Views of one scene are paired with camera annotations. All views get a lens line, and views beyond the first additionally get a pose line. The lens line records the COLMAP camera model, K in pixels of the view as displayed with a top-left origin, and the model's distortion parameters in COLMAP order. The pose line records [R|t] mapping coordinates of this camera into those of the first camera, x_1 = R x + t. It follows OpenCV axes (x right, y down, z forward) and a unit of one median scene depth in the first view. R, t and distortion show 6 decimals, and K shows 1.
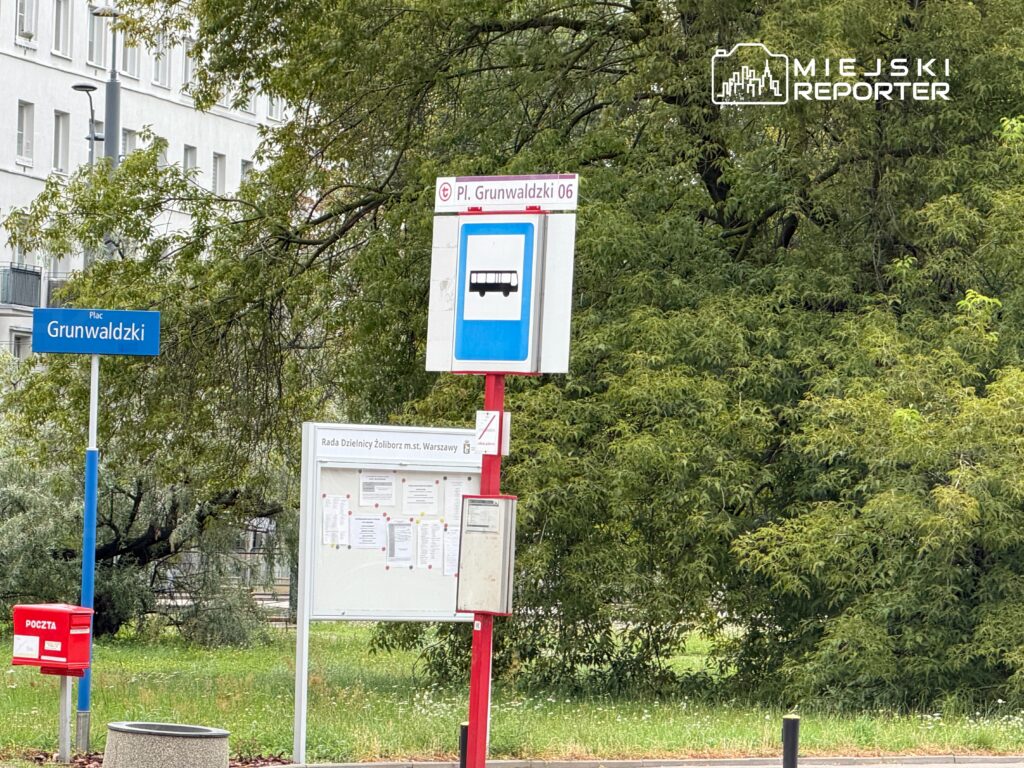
lens RADIAL K [[5372.8, 0, 512.0], [0, 5372.8, 384.0], [0, 0, 1]] dist [0.014078, 4.065668]
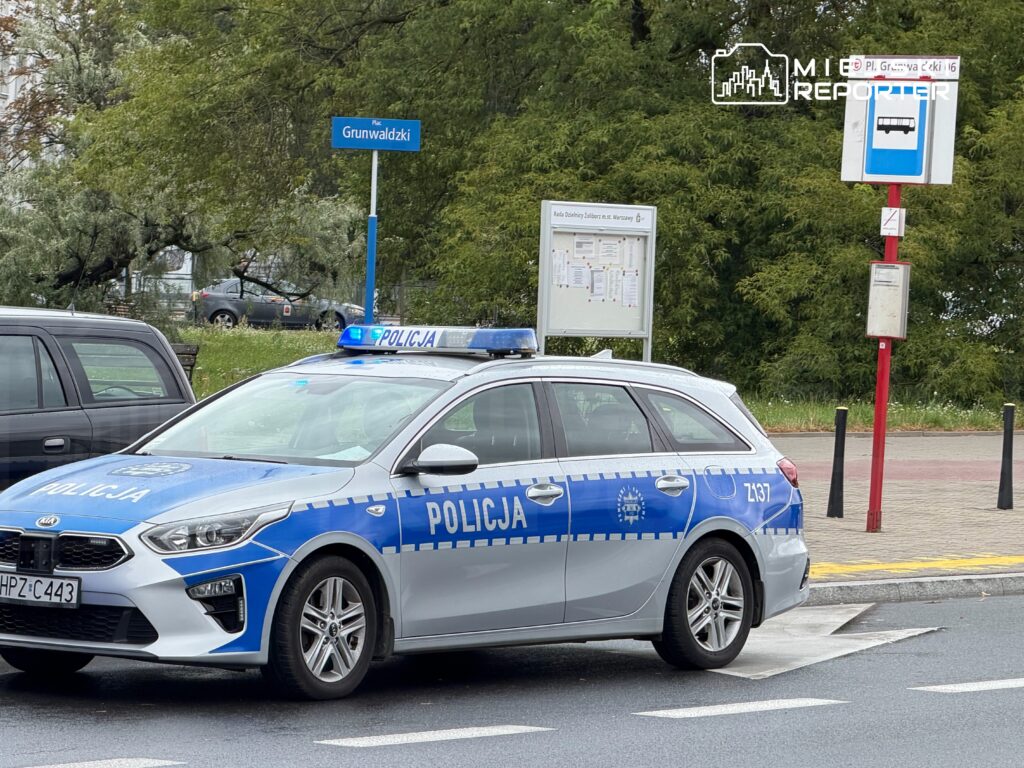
lens RADIAL K [[4317.6, 0, 471.3], [0, 4317.6, 382.9], [0, 0, 1]] dist [0.168155, 2.117966]
pose [[0.994865, 0.008056, 0.100891, -0.250163], [-0.013820, 0.998304, 0.056558, -0.013432], [-0.100264, -0.057662, 0.993289, -0.233978]]
